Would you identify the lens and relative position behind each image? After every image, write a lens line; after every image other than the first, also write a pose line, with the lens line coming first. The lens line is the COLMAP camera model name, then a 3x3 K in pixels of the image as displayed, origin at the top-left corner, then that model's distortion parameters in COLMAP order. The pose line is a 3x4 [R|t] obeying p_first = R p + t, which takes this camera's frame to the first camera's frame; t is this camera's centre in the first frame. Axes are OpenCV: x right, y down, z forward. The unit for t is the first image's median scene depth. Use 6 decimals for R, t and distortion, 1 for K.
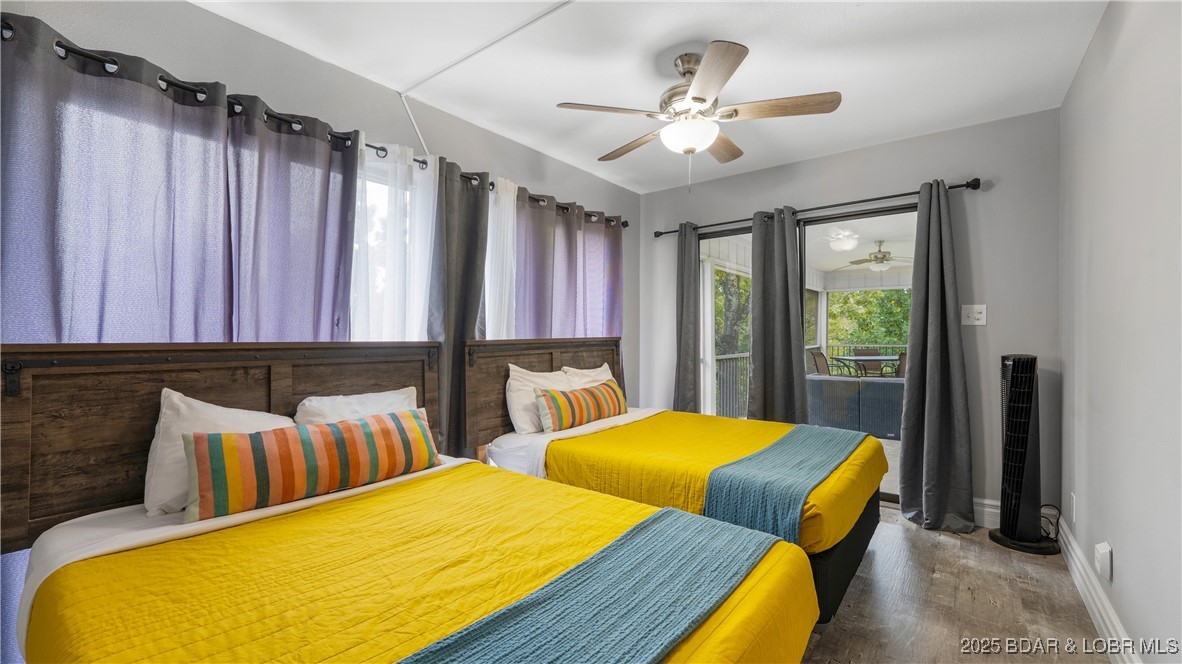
lens RADIAL K [[483.1, 0, 592.0], [0, 483.1, 326.6], [0, 0, 1]] dist [0.000268, 0.000007]
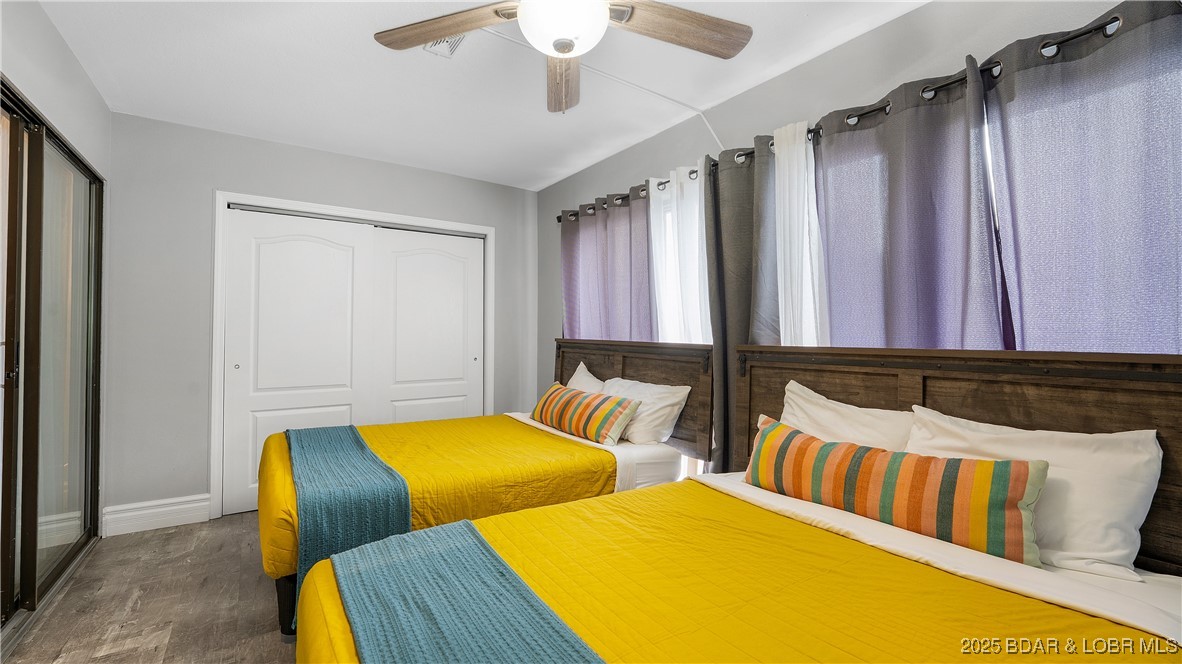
lens RADIAL K [[483.1, 0, 592.0], [0, 483.1, 326.6], [0, 0, 1]] dist [0.000268, 0.000007]
pose [[-0.285667, -0.021106, -0.958097, 0.681623], [-0.002972, 0.999772, -0.021137, 0.015458], [0.958324, -0.003190, -0.285664, 1.051979]]
